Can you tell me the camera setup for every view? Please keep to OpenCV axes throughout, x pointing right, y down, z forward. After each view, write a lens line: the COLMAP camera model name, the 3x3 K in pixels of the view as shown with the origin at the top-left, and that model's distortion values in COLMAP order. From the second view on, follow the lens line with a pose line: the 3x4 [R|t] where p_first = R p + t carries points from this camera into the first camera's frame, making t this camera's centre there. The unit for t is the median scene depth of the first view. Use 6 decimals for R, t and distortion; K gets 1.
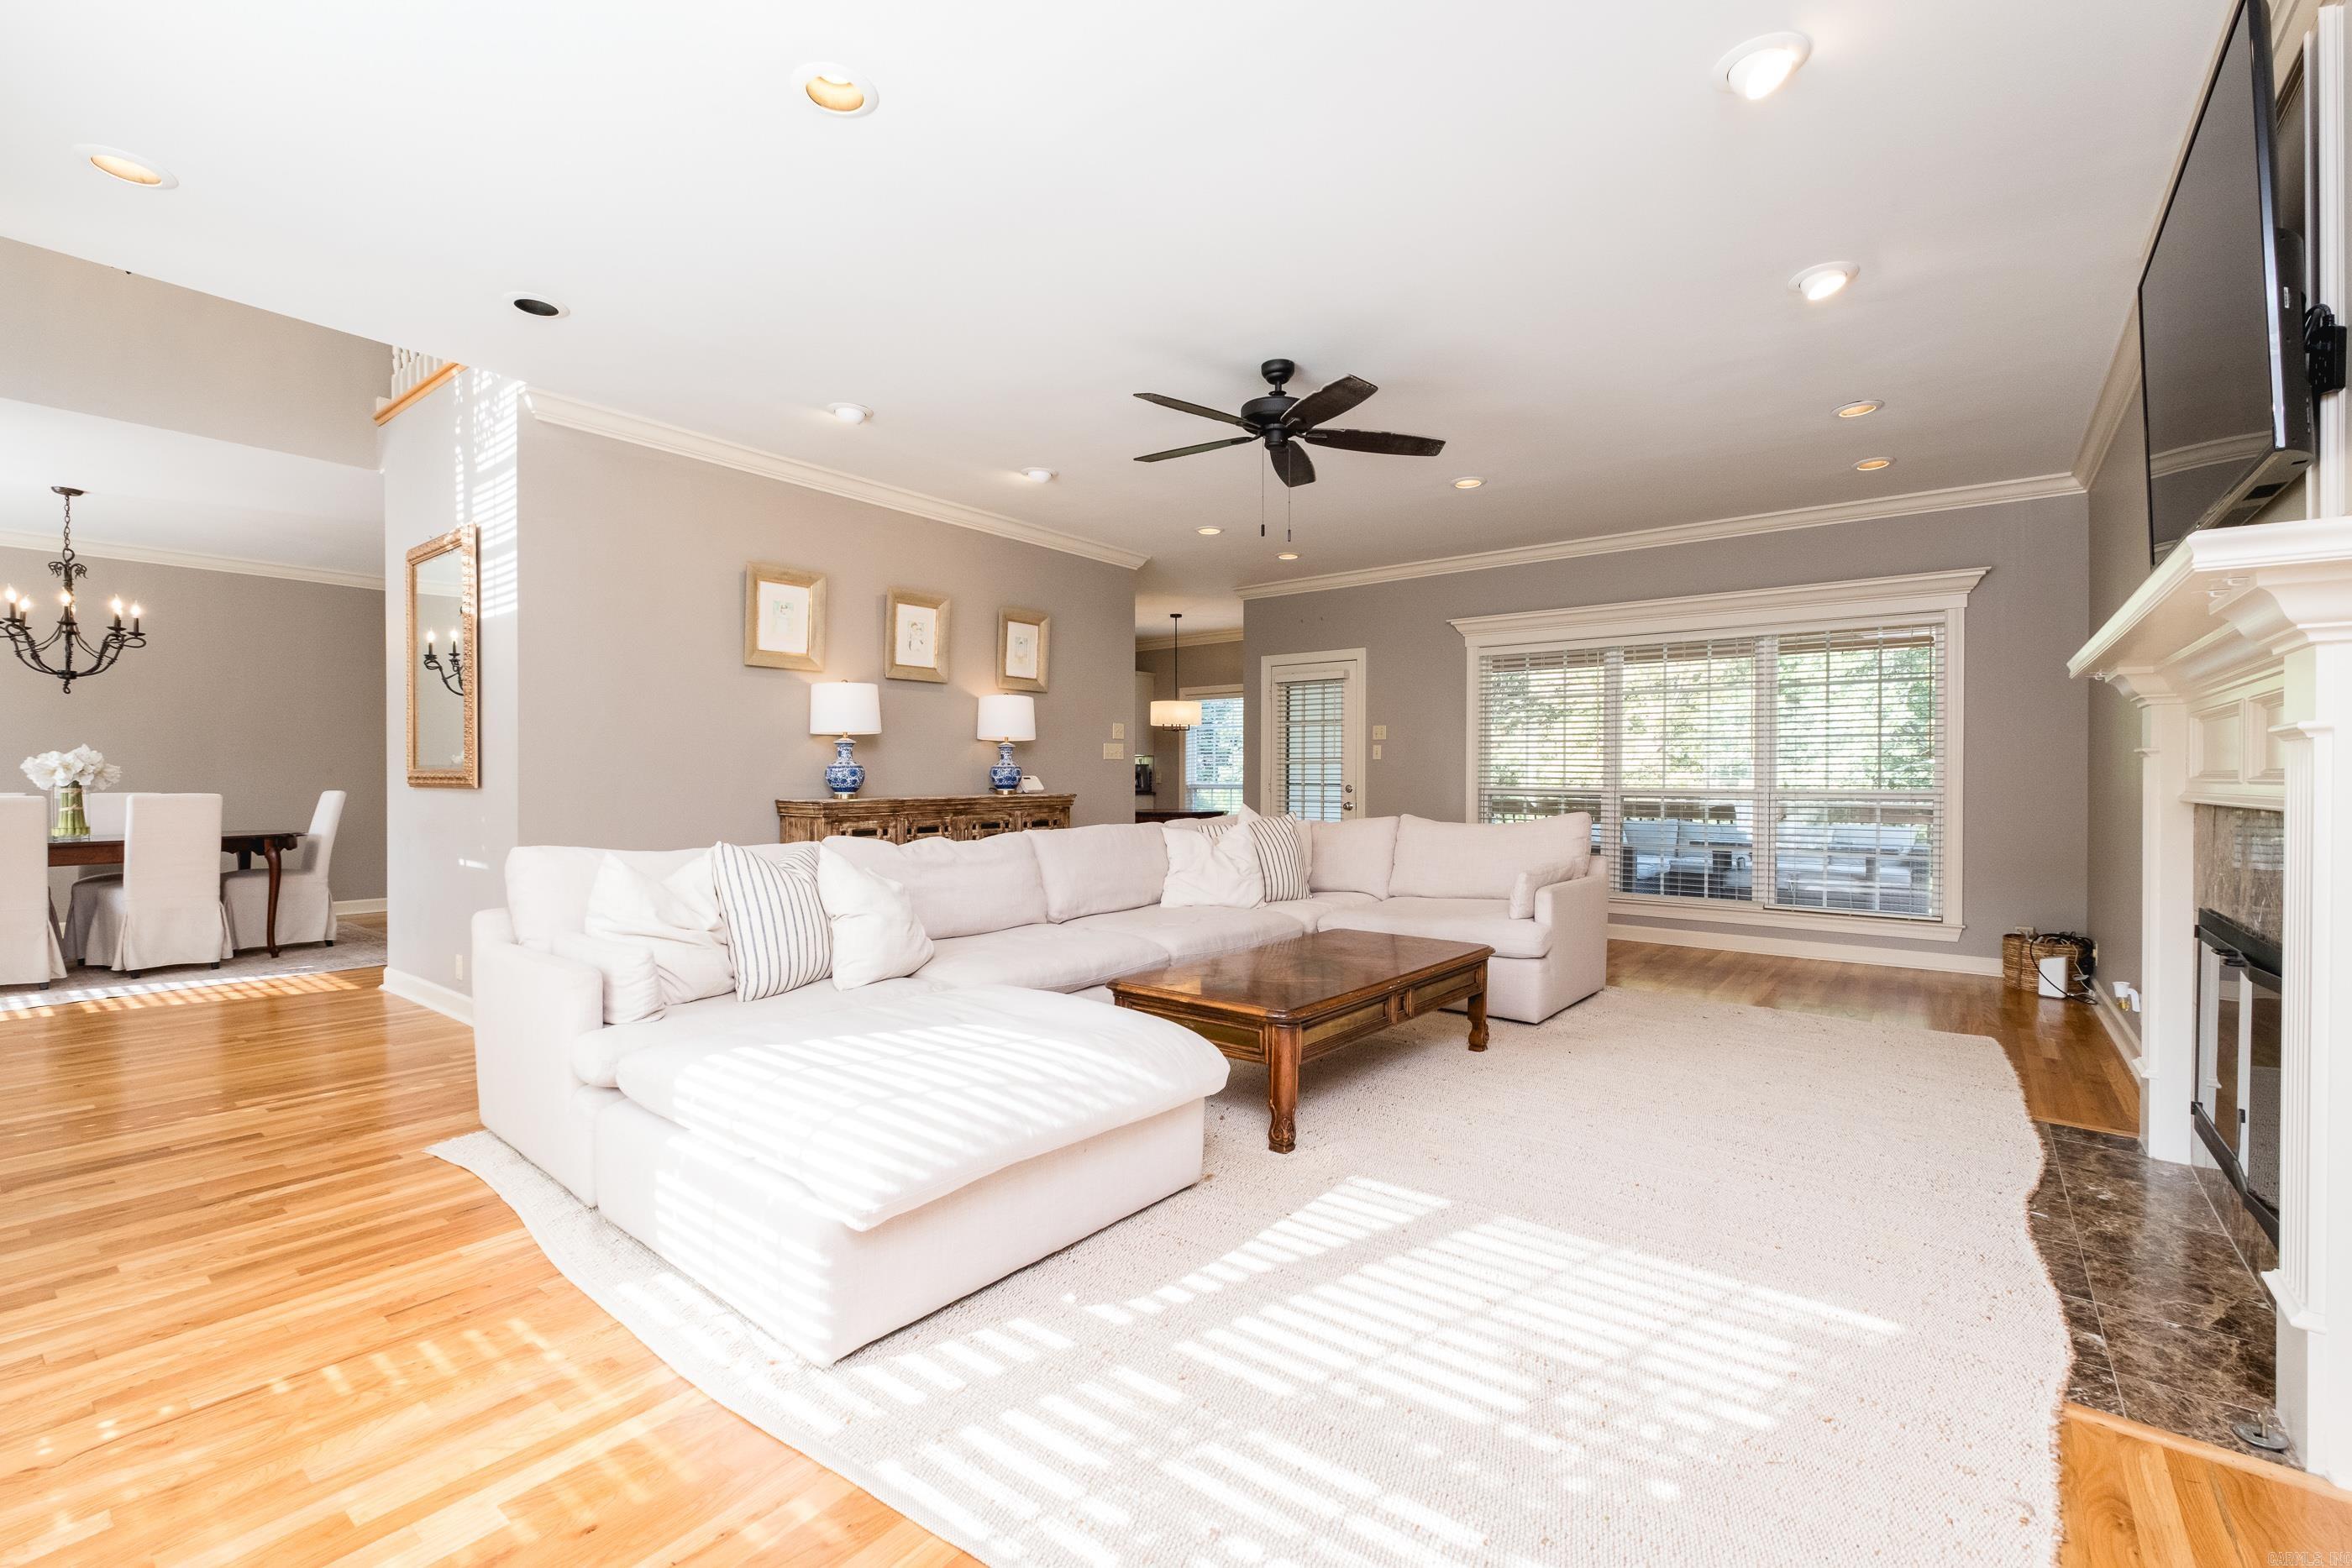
lens RADIAL K [[997.0, 0, 1176.0], [0, 997.0, 784.0], [0, 0, 1]] dist [0.013106, 0.000635]
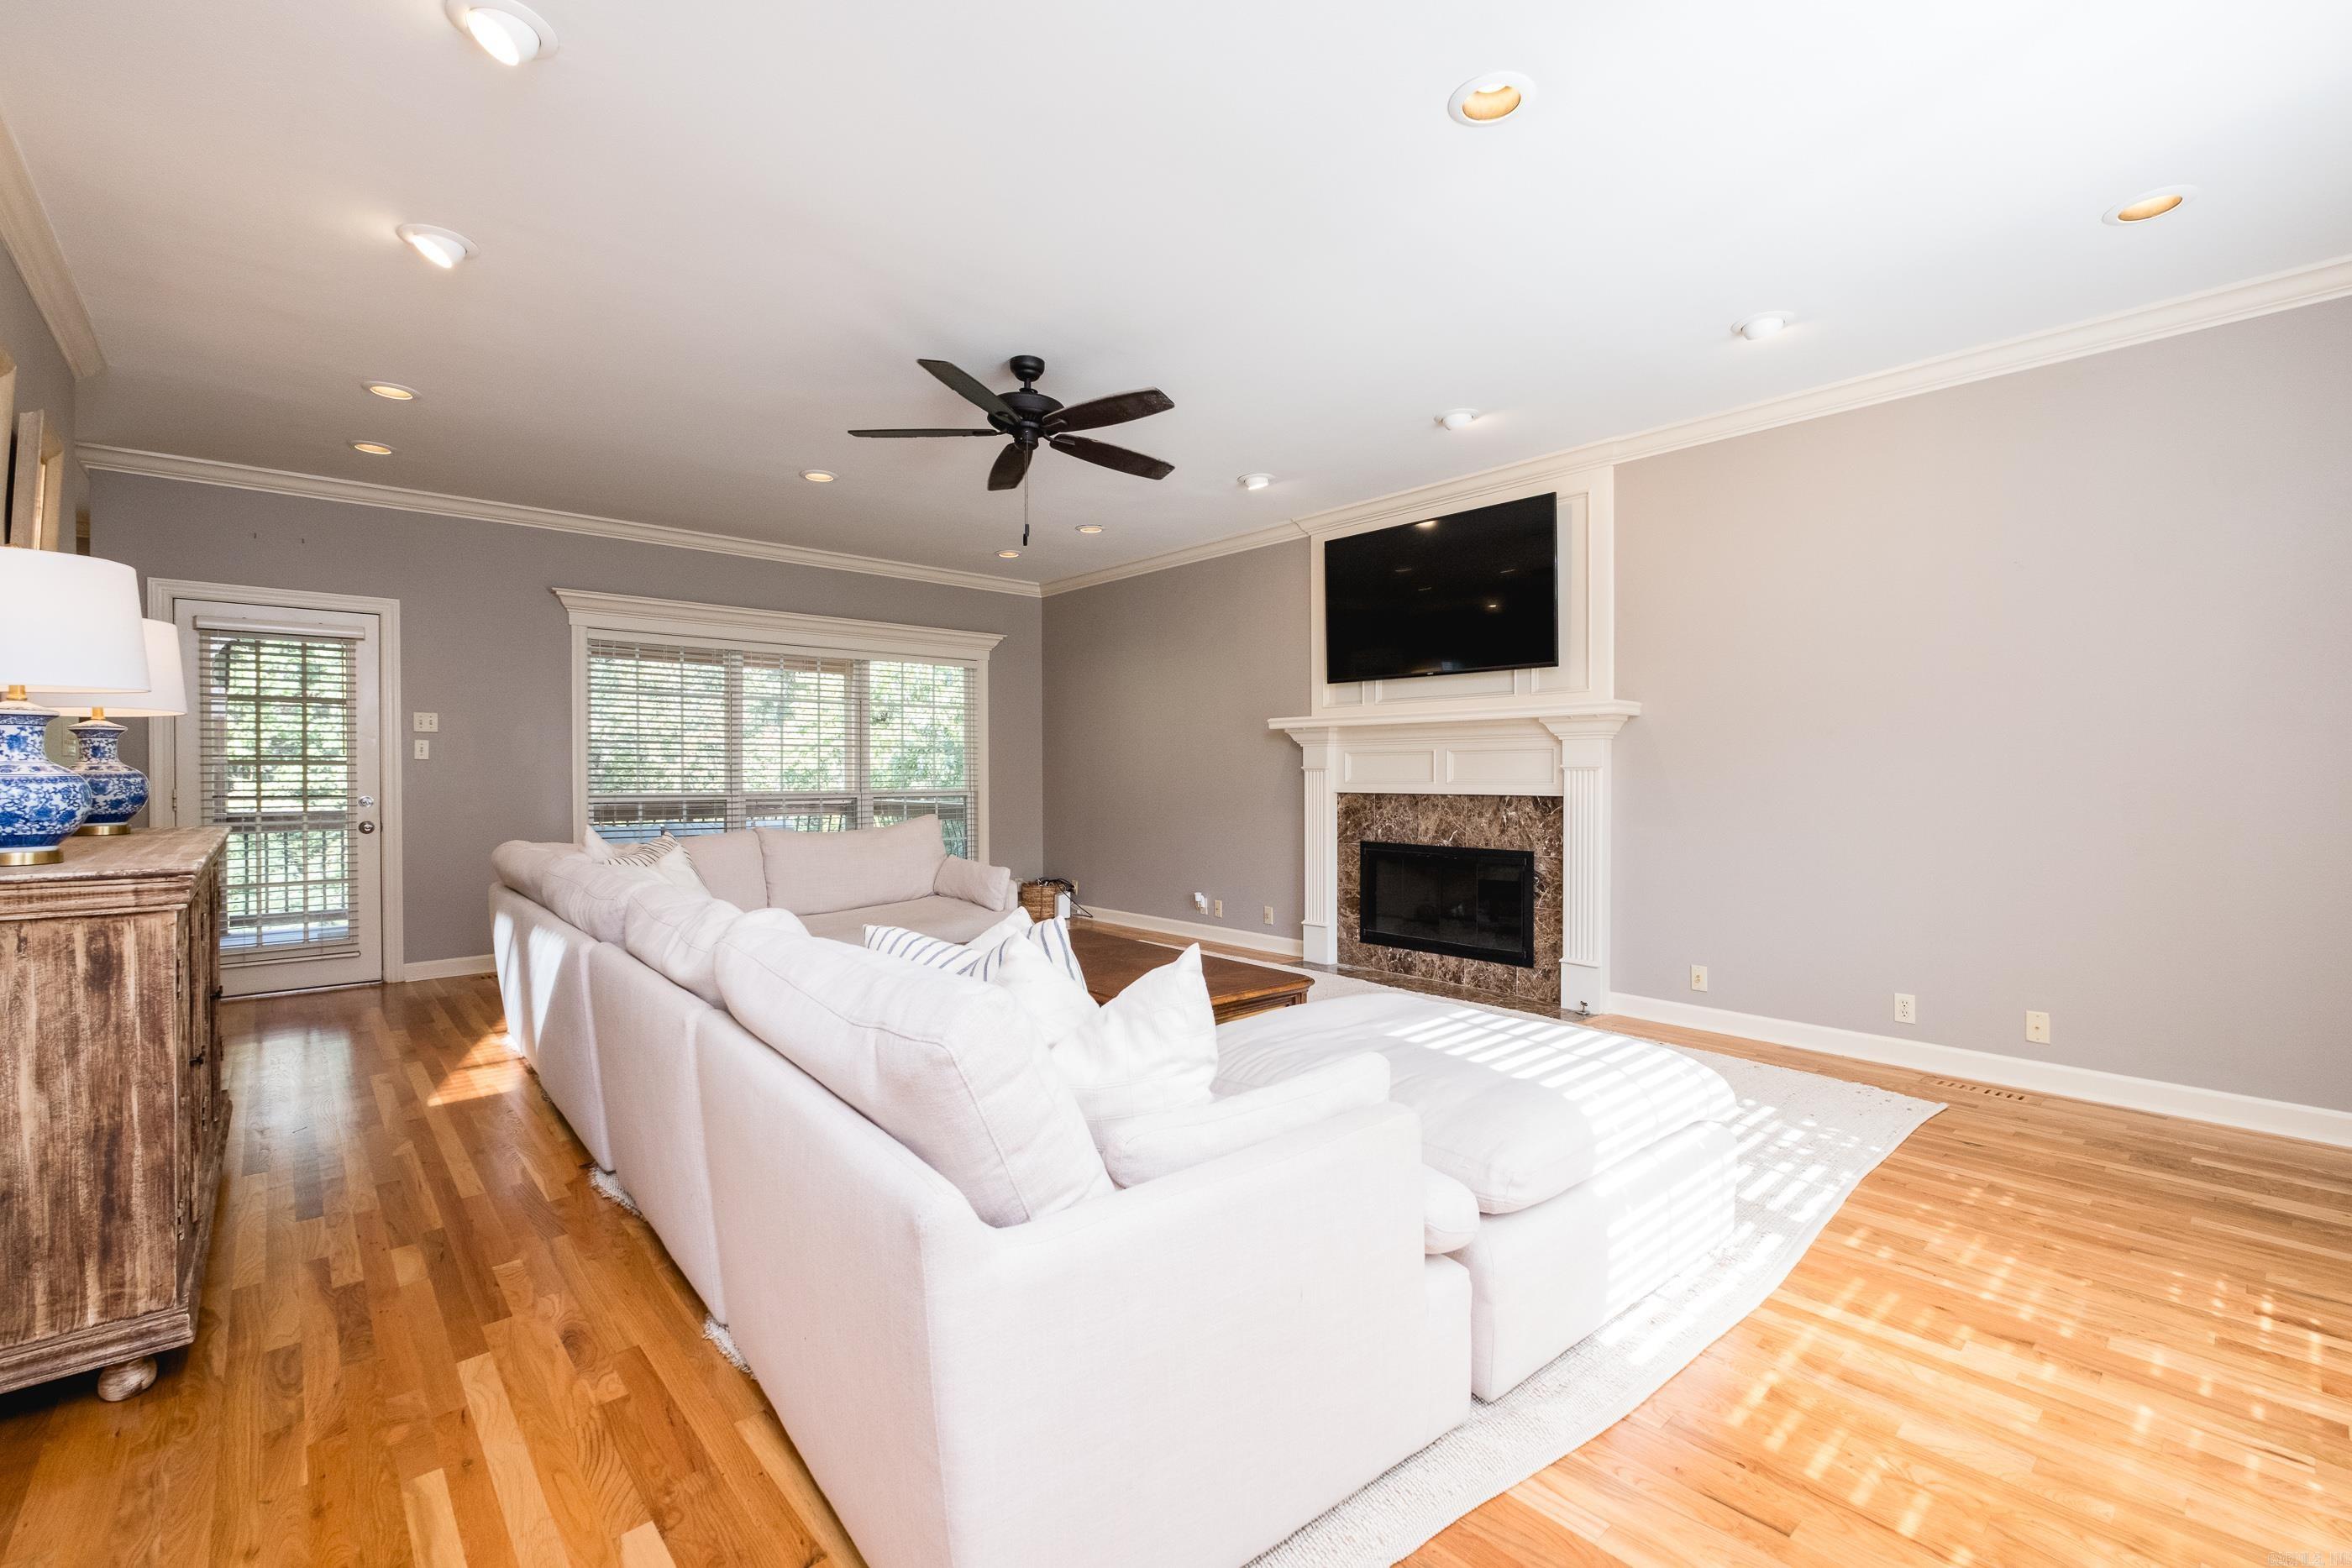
lens RADIAL K [[1015.4, 0, 1176.0], [0, 1015.4, 784.0], [0, 0, 1]] dist [-0.000780, 0.015414]
pose [[0.180698, -0.014356, 0.983434, -1.312046], [0.010968, 0.999861, 0.012581, -0.033009], [-0.983477, 0.008513, 0.180831, 1.064035]]
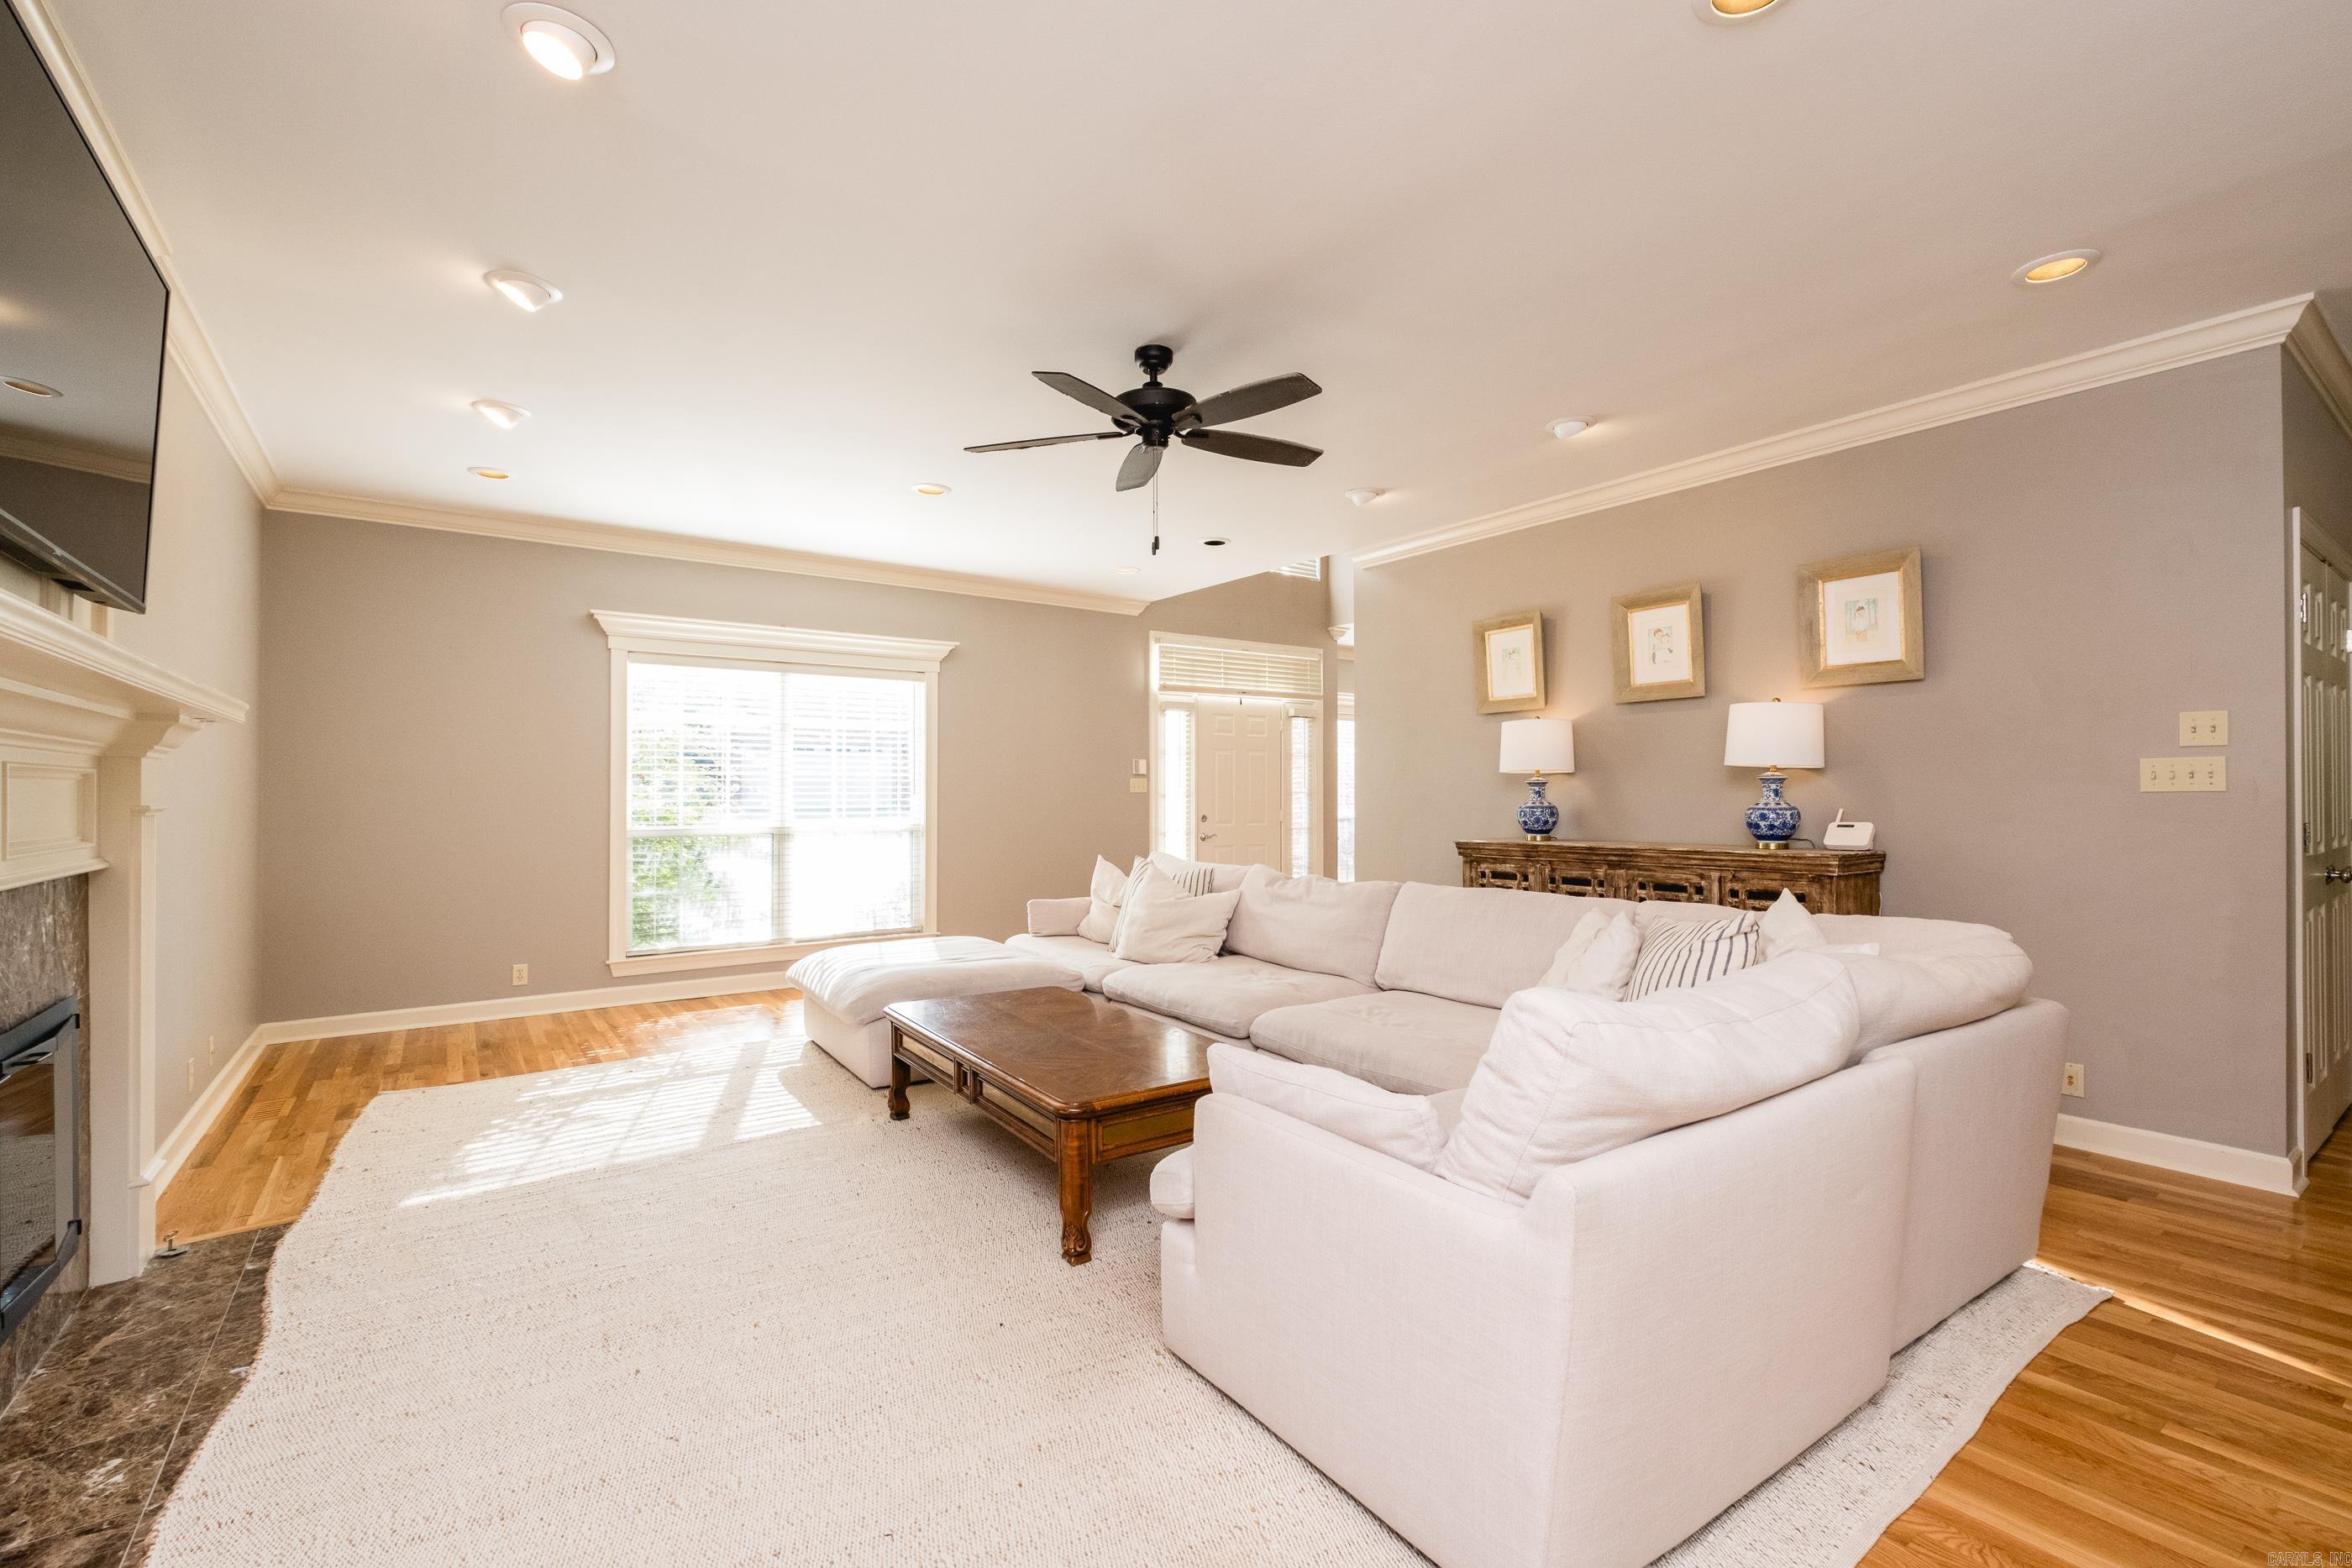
lens RADIAL K [[1002.6, 0, 1176.0], [0, 1002.6, 784.0], [0, 0, 1]] dist [-0.001500, 0.000442]
pose [[-0.270102, -0.012646, -0.962749, 1.441963], [-0.009763, 0.999898, -0.010394, -0.054416], [0.962782, 0.006592, -0.270198, 1.955534]]
